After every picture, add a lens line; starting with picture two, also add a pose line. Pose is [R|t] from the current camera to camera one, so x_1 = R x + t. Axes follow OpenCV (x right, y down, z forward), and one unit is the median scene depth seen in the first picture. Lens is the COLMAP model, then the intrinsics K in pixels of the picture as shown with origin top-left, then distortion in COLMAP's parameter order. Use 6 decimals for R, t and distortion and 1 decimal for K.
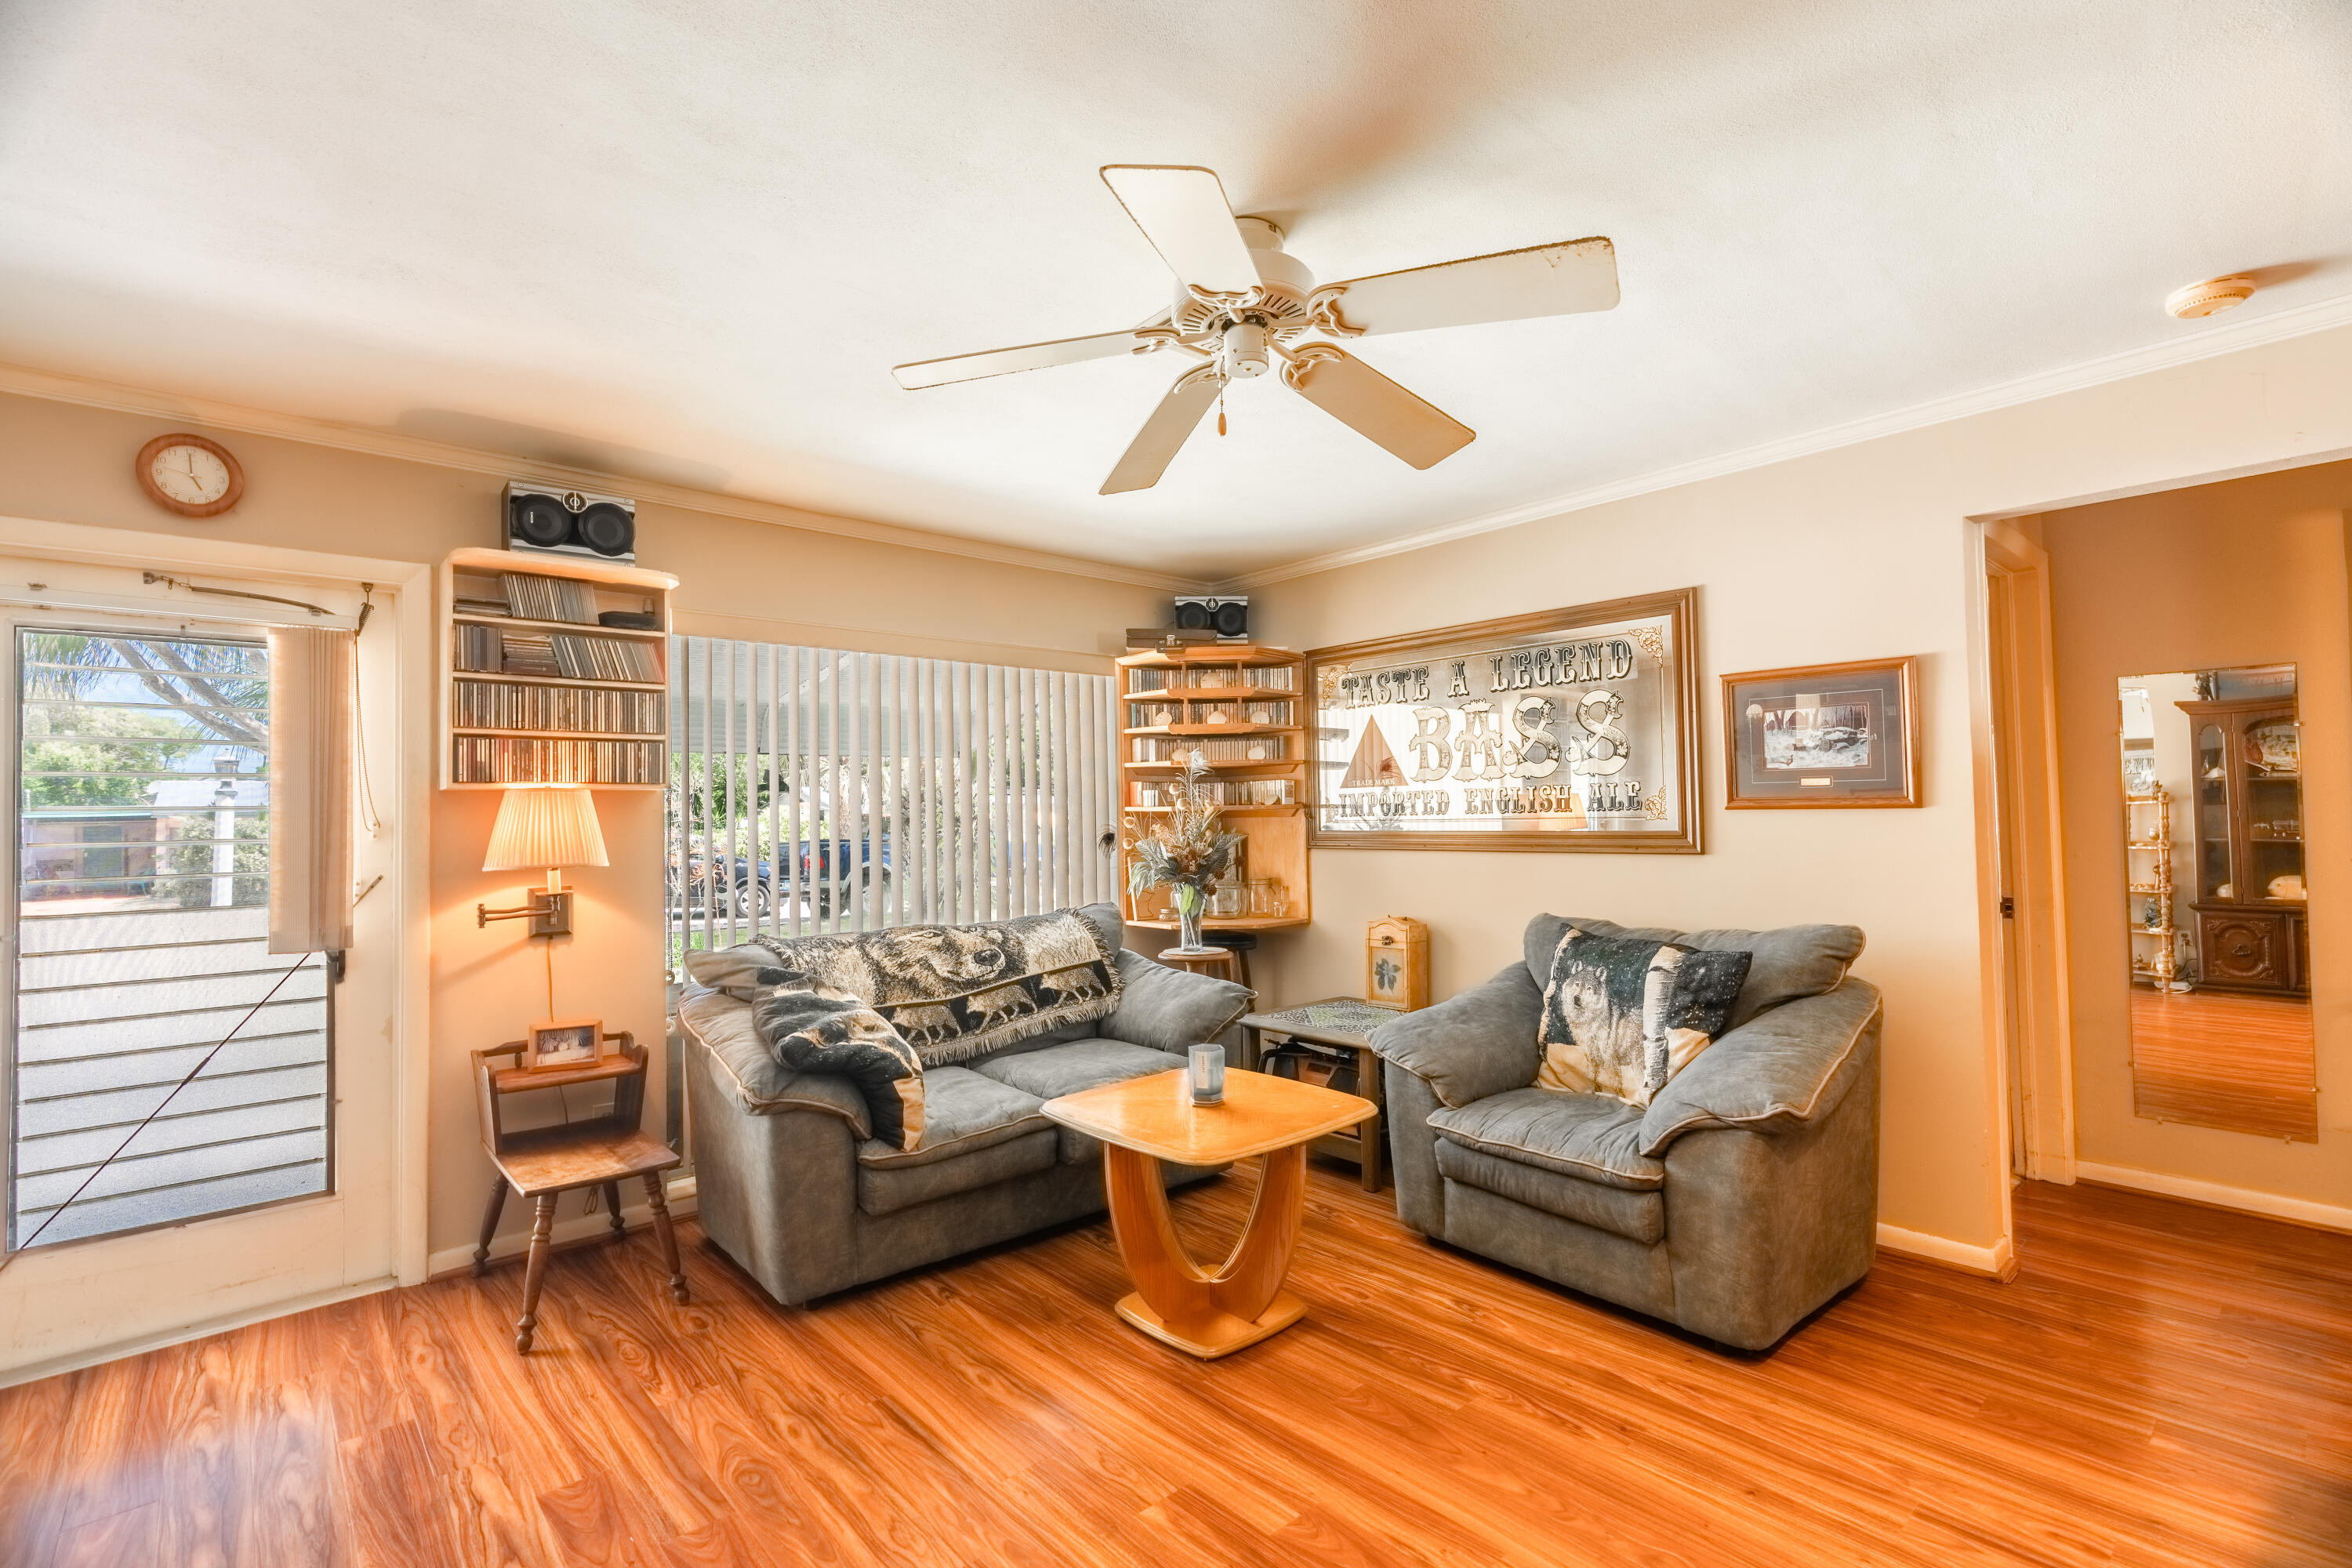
lens RADIAL K [[1073.8, 0, 1173.3], [0, 1073.8, 783.3], [0, 0, 1]] dist [-0.005717, 0.000468]
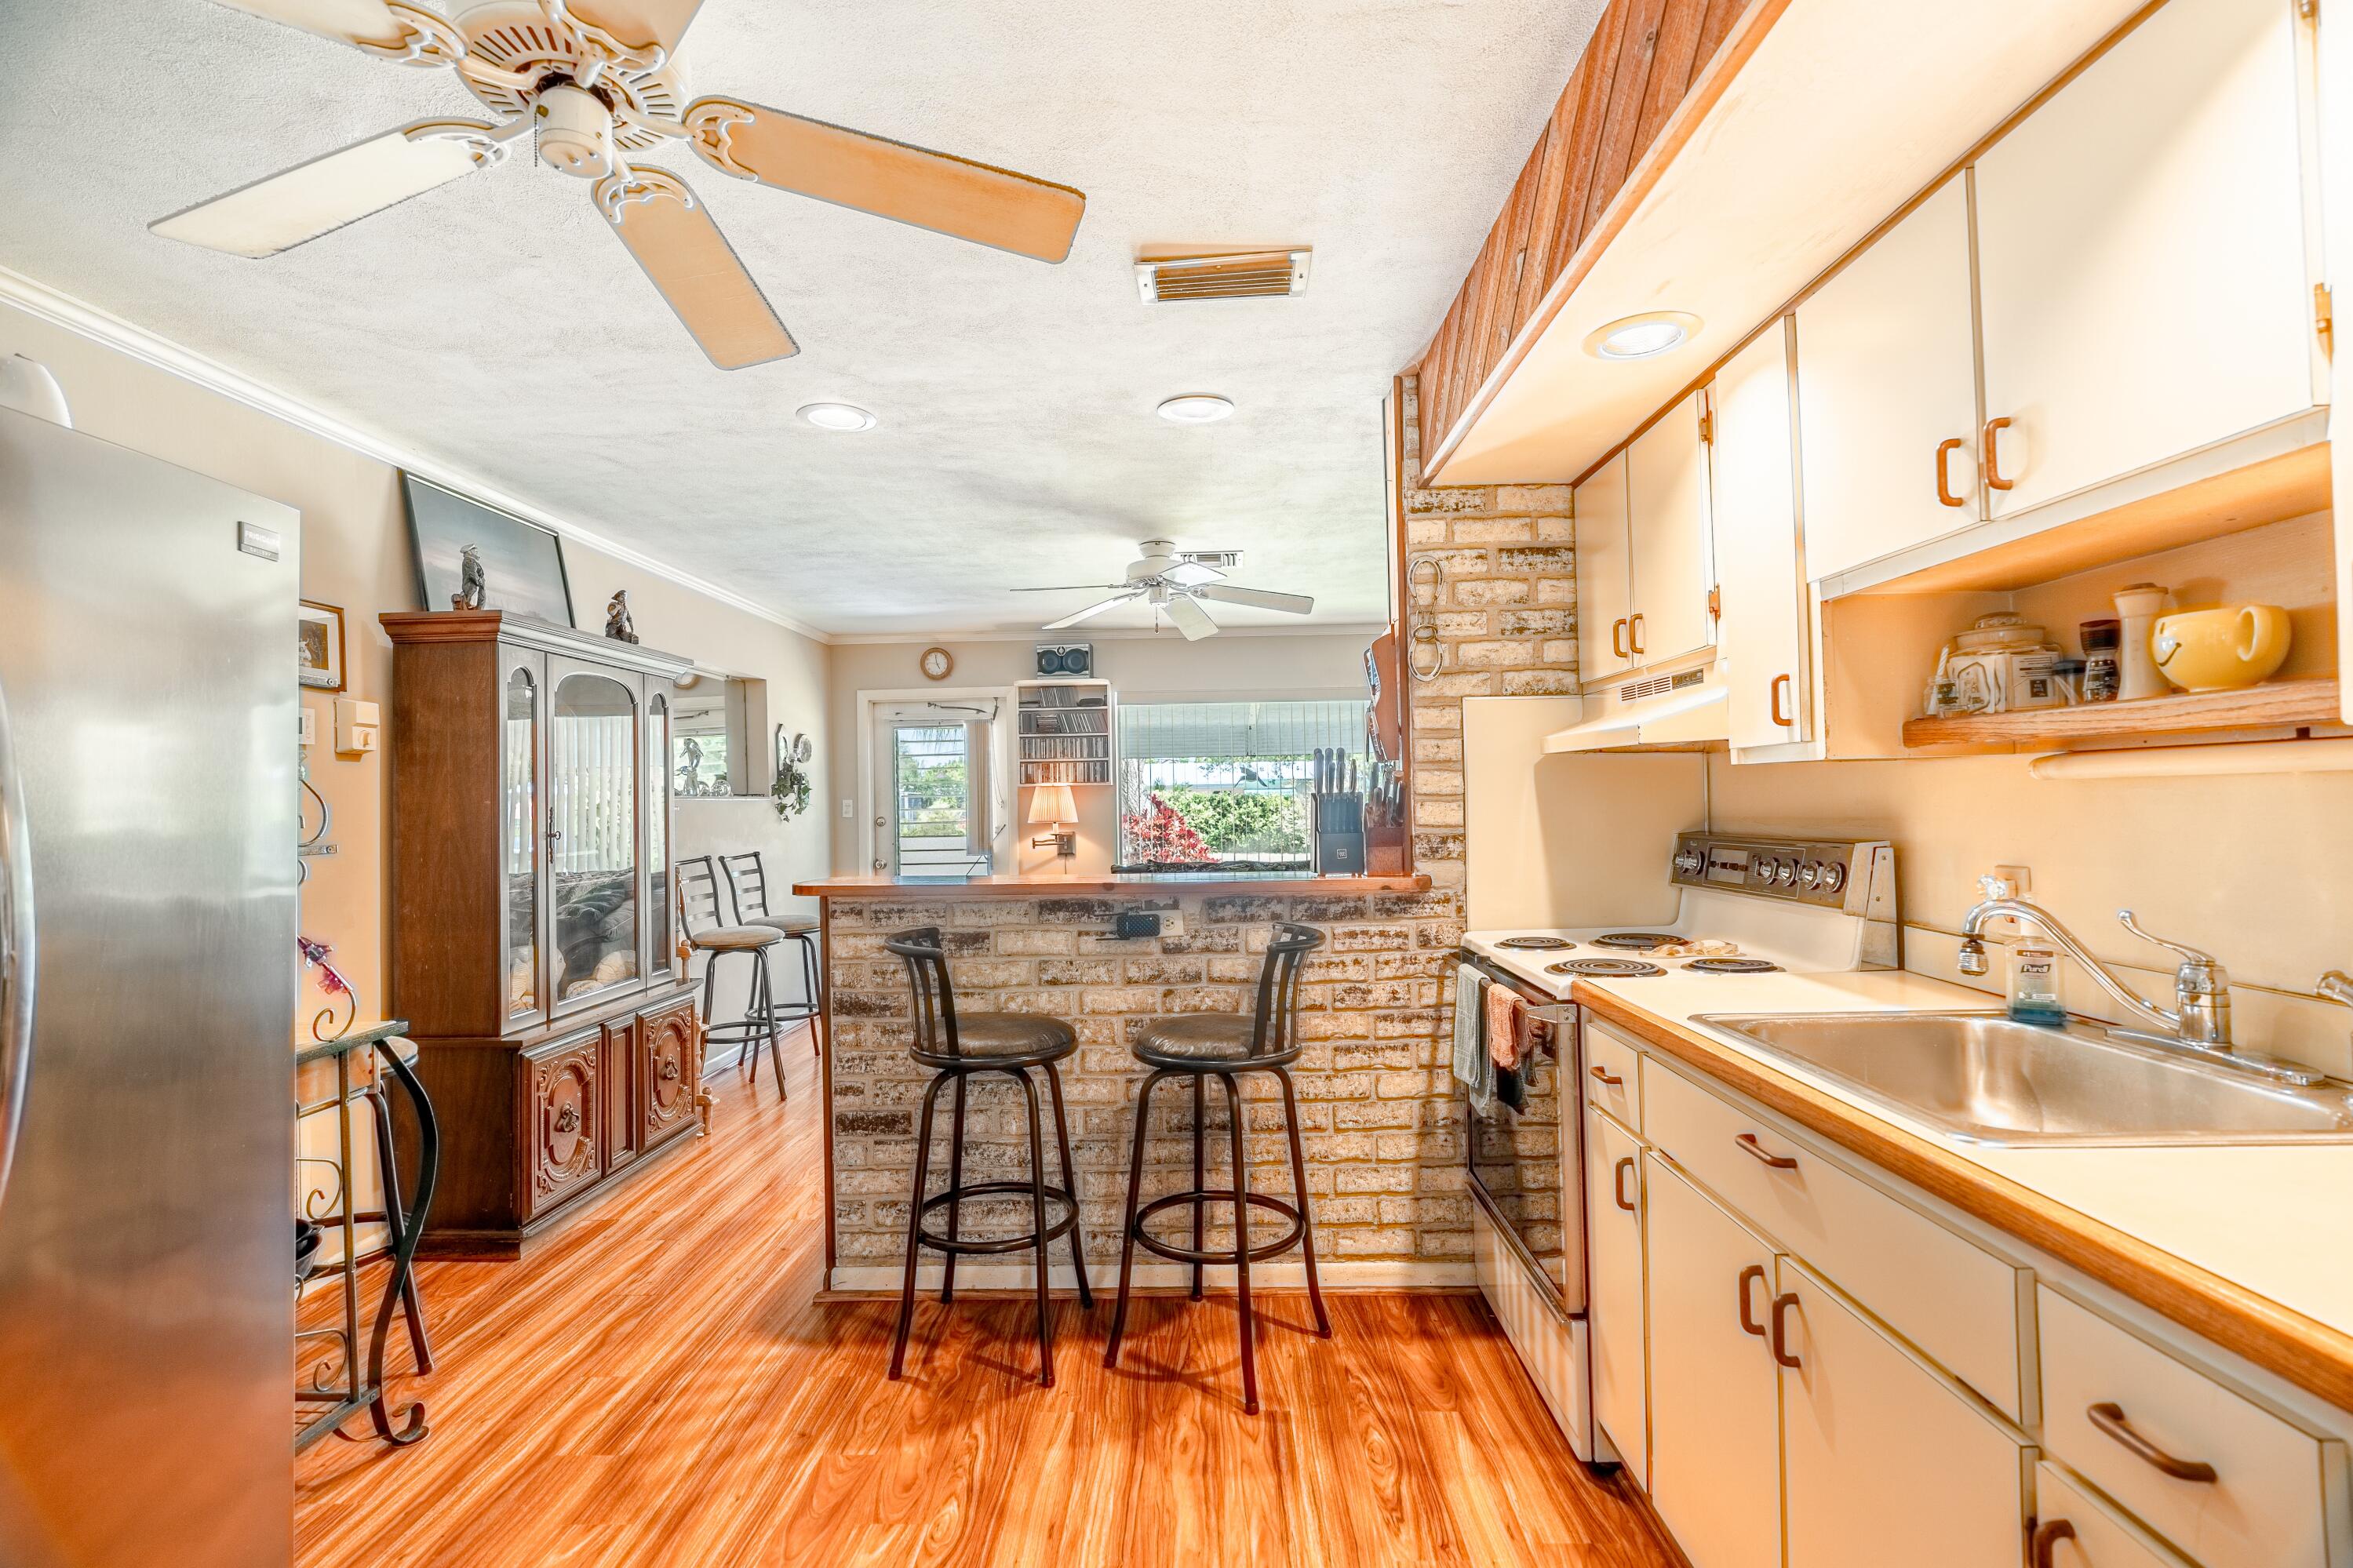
lens RADIAL K [[1074.2, 0, 1173.8], [0, 1074.2, 783.3], [0, 0, 1]] dist [-0.005717, 0.000468]
pose [[0.730539, -0.009325, -0.682807, 1.070948], [0.021601, 0.999722, 0.009457, -0.014685], [0.682529, -0.021658, 0.730538, -0.420275]]
